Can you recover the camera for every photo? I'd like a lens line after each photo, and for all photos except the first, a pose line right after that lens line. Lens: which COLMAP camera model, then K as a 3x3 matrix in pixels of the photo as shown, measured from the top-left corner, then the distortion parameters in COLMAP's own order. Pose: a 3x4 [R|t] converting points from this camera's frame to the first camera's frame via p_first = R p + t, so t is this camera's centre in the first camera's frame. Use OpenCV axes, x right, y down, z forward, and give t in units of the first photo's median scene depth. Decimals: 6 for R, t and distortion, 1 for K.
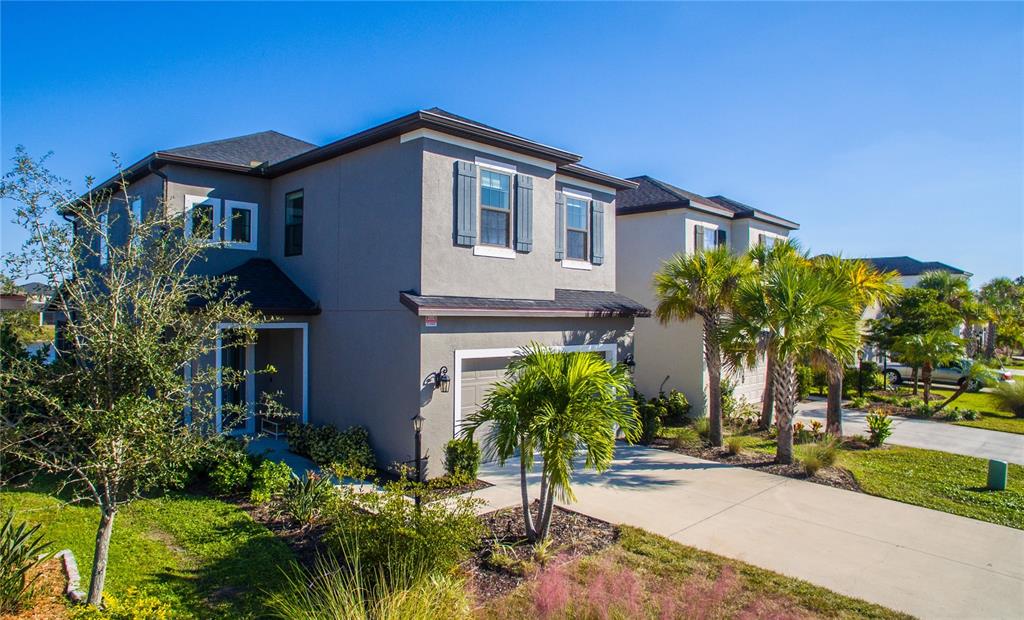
lens RADIAL K [[613.8, 0, 510.6], [0, 613.8, 310.5], [0, 0, 1]] dist [-0.048920, -0.002561]
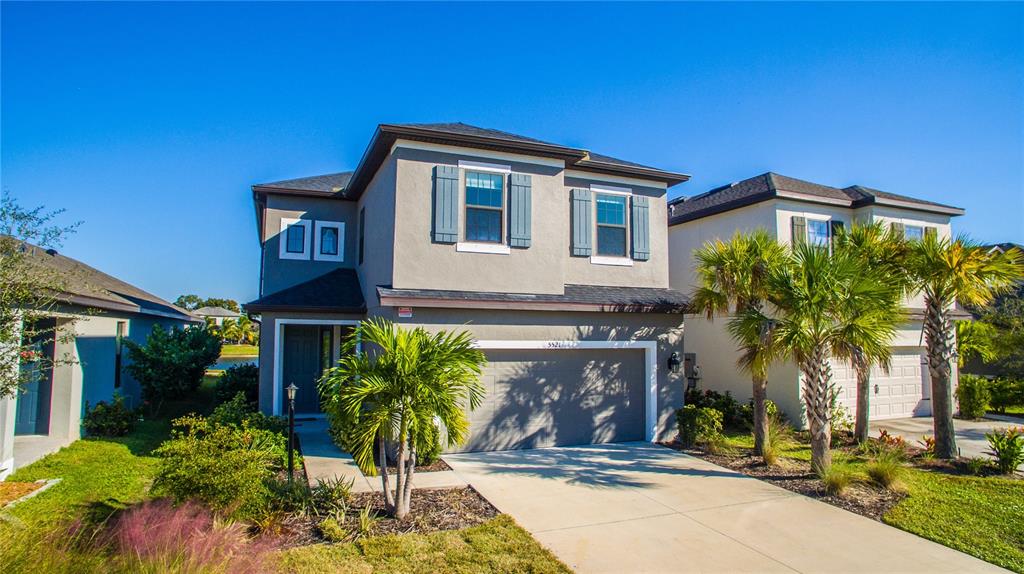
lens RADIAL K [[577.3, 0, 514.8], [0, 577.3, 290.0], [0, 0, 1]] dist [-0.028819, 0.005258]
pose [[0.934842, -0.030619, -0.353742, 0.327856], [0.007373, 0.997734, -0.066876, 0.037878], [0.354988, 0.059910, 0.932949, 0.088015]]
